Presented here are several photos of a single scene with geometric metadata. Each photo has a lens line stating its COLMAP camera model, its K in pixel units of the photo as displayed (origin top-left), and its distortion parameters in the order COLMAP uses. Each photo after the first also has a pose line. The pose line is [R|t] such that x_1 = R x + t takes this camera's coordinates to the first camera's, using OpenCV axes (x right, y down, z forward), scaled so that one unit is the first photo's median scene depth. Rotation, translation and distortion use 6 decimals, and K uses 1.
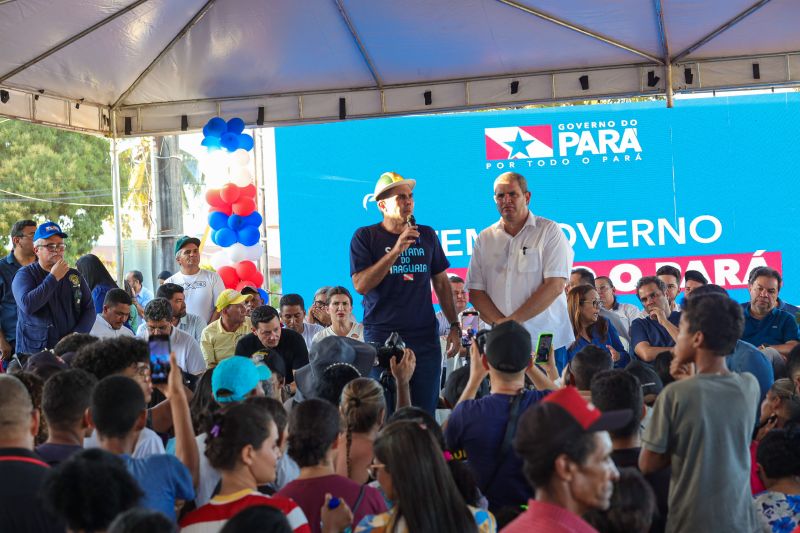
lens RADIAL K [[1939.3, 0, 400.0], [0, 1939.3, 266.5], [0, 0, 1]] dist [-0.403011, -0.053310]
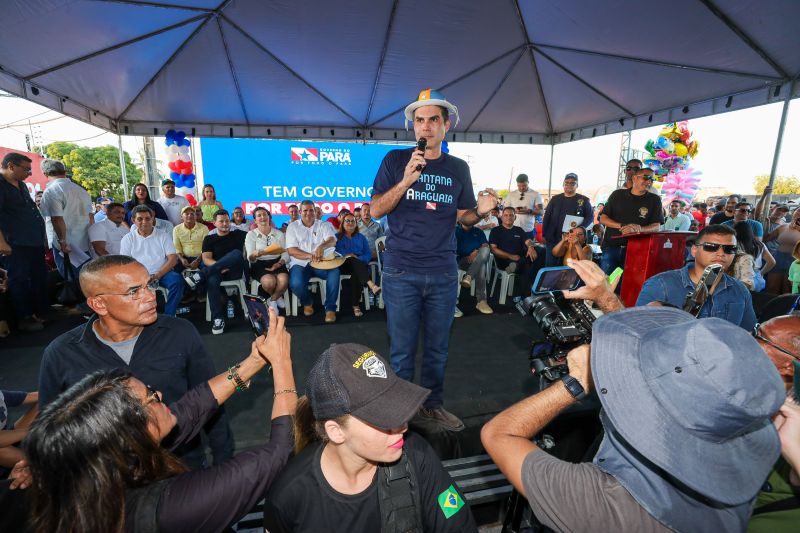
lens RADIAL K [[373.8, 0, 400.0], [0, 373.8, 266.5], [0, 0, 1]] dist [-0.035553, 0.000810]
pose [[0.894221, -0.025333, 0.446908, -0.052675], [-0.047047, 0.987549, 0.150114, 0.004472], [-0.445146, -0.155261, 0.881895, 0.477010]]
